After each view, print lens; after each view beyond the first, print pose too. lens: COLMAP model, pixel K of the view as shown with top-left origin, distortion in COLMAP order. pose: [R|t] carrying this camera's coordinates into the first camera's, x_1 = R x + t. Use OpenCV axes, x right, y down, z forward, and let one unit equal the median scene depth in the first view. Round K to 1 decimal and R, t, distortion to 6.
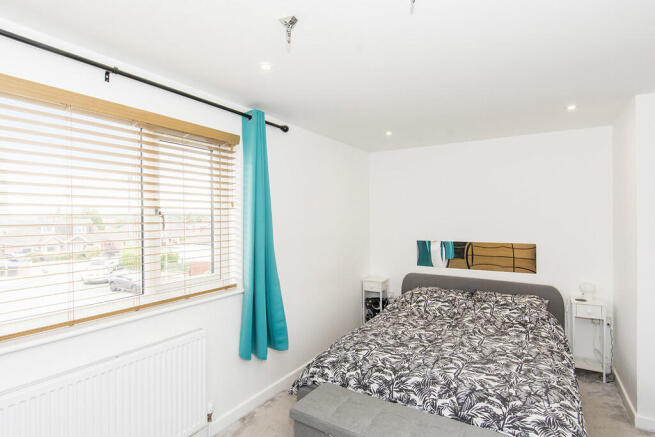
lens RADIAL K [[349.9, 0, 330.5], [0, 349.9, 219.8], [0, 0, 1]] dist [0.002282, -0.008418]
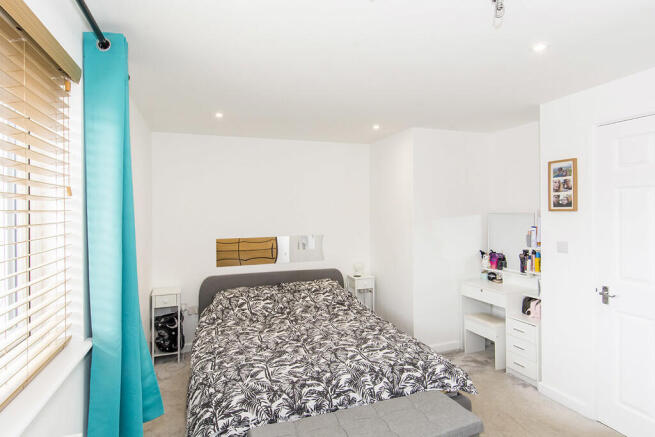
lens RADIAL K [[349.9, 0, 328.4], [0, 349.9, 214.4], [0, 0, 1]] dist [0.002282, -0.008418]
pose [[0.629007, -0.012517, 0.777299, -0.453015], [0.019558, 0.999809, 0.000273, -0.000190], [-0.777154, 0.015031, 0.629131, 0.350142]]
